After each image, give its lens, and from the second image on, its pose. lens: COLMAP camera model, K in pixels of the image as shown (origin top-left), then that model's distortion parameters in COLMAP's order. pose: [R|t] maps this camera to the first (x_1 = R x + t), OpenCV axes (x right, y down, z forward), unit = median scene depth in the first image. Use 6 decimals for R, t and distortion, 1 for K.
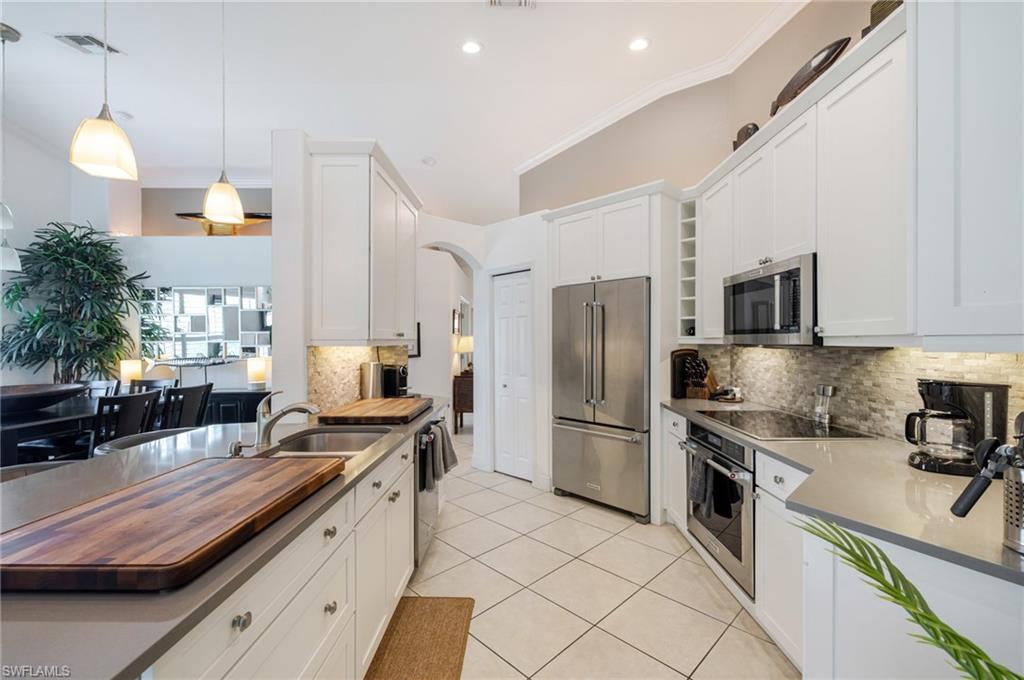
lens RADIAL K [[430.6, 0, 520.9], [0, 430.6, 343.2], [0, 0, 1]] dist [0.000713, 0.000161]
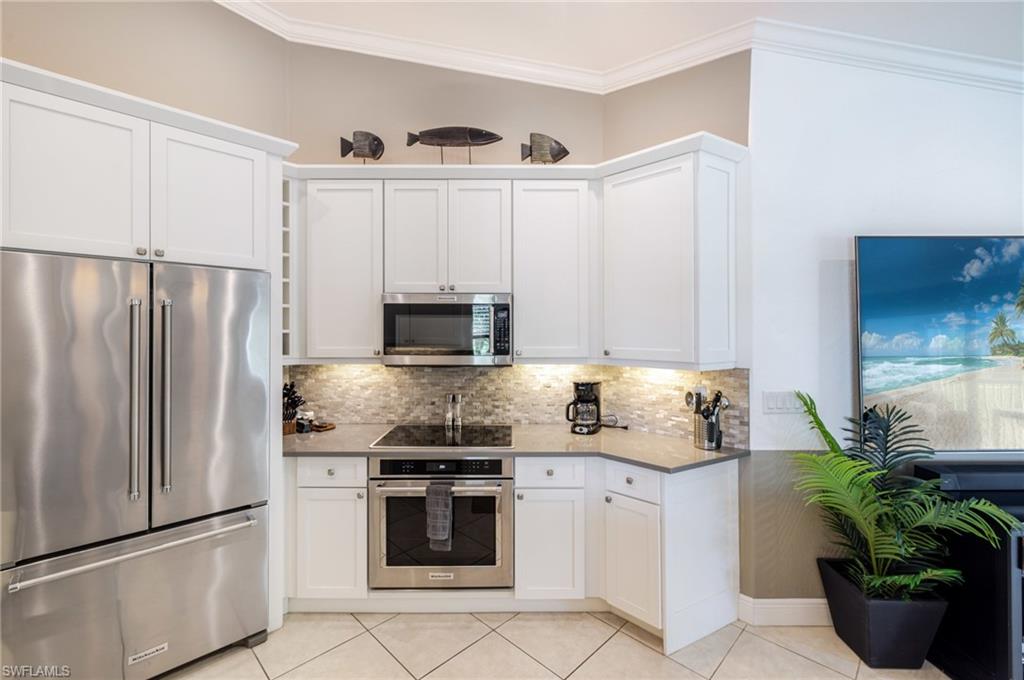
lens RADIAL K [[434.5, 0, 512.6], [0, 434.5, 330.7], [0, 0, 1]] dist [0.001527, 0.000208]
pose [[0.005137, 0.003869, 0.999979, -0.471540], [0.005333, 0.999978, -0.003897, -0.068877], [-0.999973, 0.005353, 0.005116, 0.737086]]
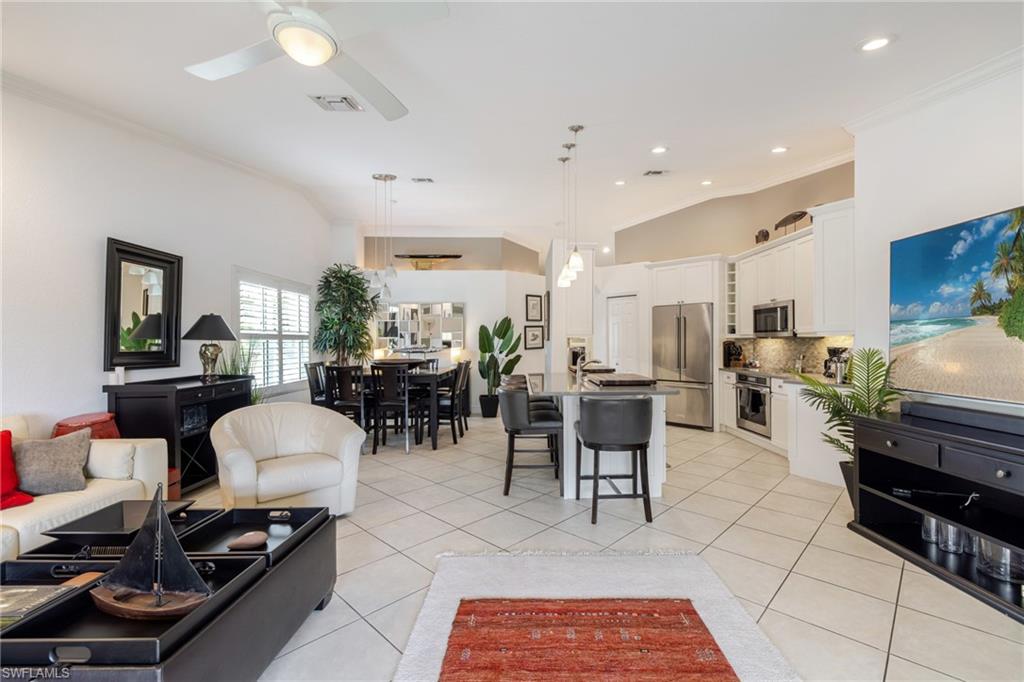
lens RADIAL K [[432.2, 0, 532.4], [0, 432.2, 341.3], [0, 0, 1]] dist [-0.001774, -0.000025]
pose [[0.999620, 0.001273, 0.027537, -0.675131], [-0.000975, 0.999941, -0.010853, 0.046881], [-0.027549, 0.010822, 0.999562, -1.094144]]
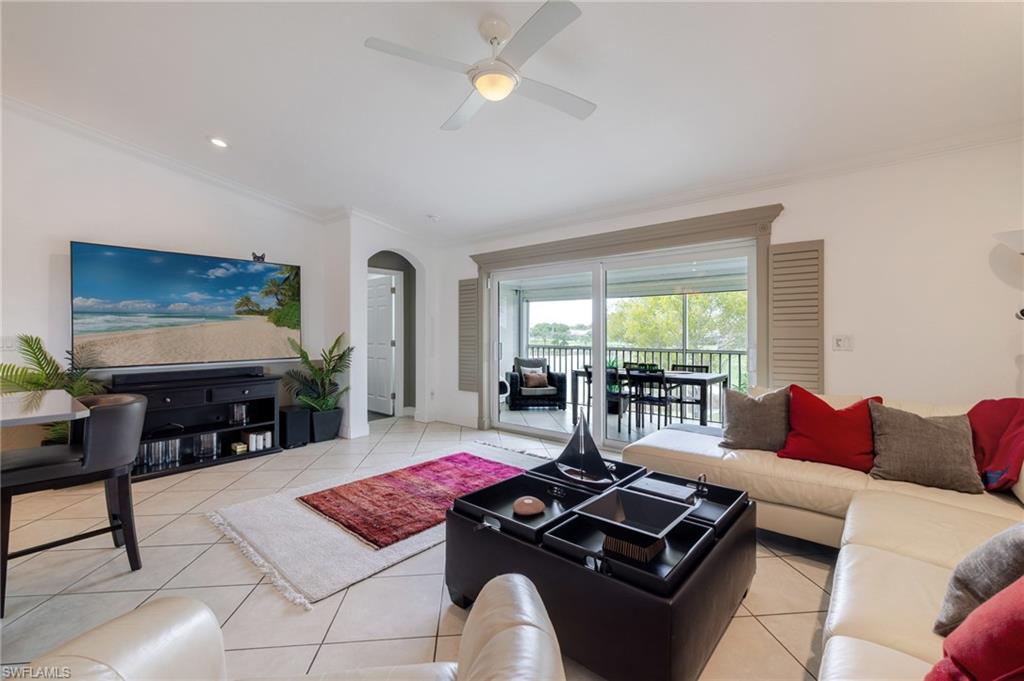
lens RADIAL K [[430.0, 0, 512.4], [0, 430.0, 333.5], [0, 0, 1]] dist [0.001809, 0.000396]
pose [[-0.759438, 0.003337, 0.650572, -1.590424], [0.007769, 0.999962, 0.003941, 0.054885], [-0.650534, 0.008047, -0.759435, 0.206317]]
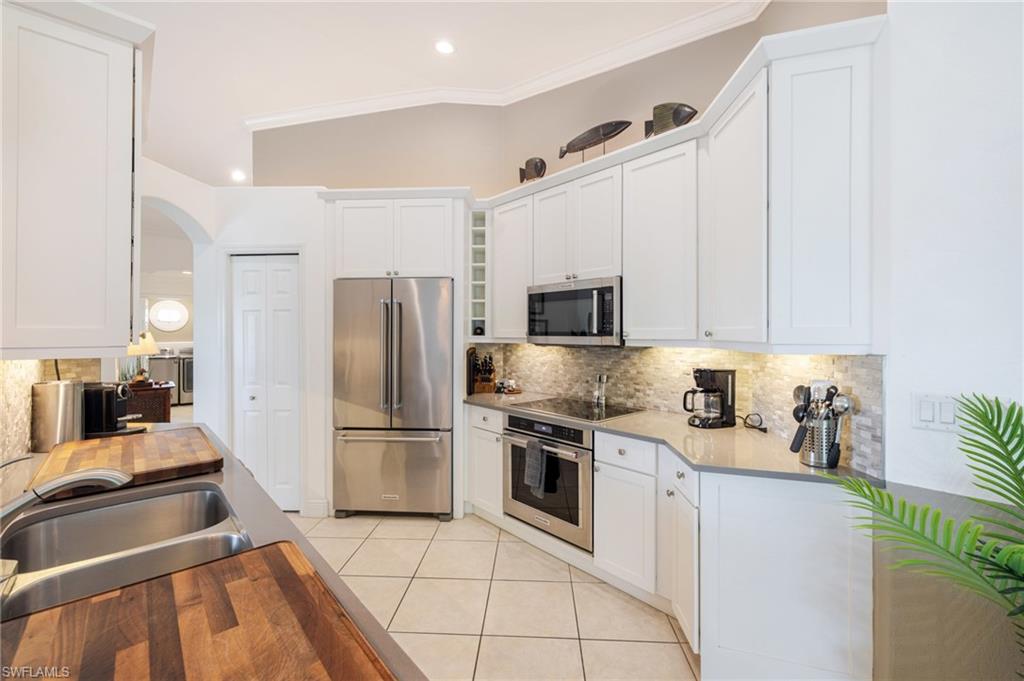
lens RADIAL K [[430.0, 0, 512.4], [0, 430.0, 333.5], [0, 0, 1]] dist [0.001809, 0.000396]
pose [[0.748494, 0.001367, 0.663140, -0.332091], [0.002452, 0.999985, -0.004828, -0.020385], [-0.663137, 0.005240, 0.748480, 0.169945]]
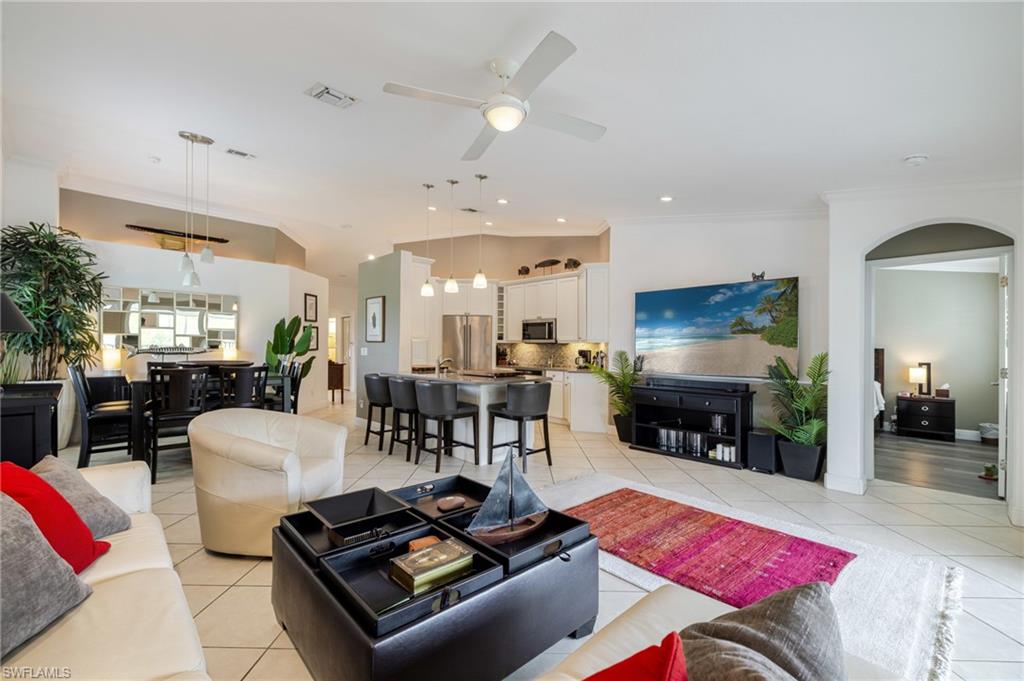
lens RADIAL K [[425.3, 0, 508.5], [0, 425.3, 349.5], [0, 0, 1]] dist [0.001058, 0.000099]
pose [[0.728019, 0.009706, 0.685488, -1.614864], [-0.009752, 0.999945, -0.003802, 0.060878], [-0.685487, -0.003917, 0.728074, -1.064994]]
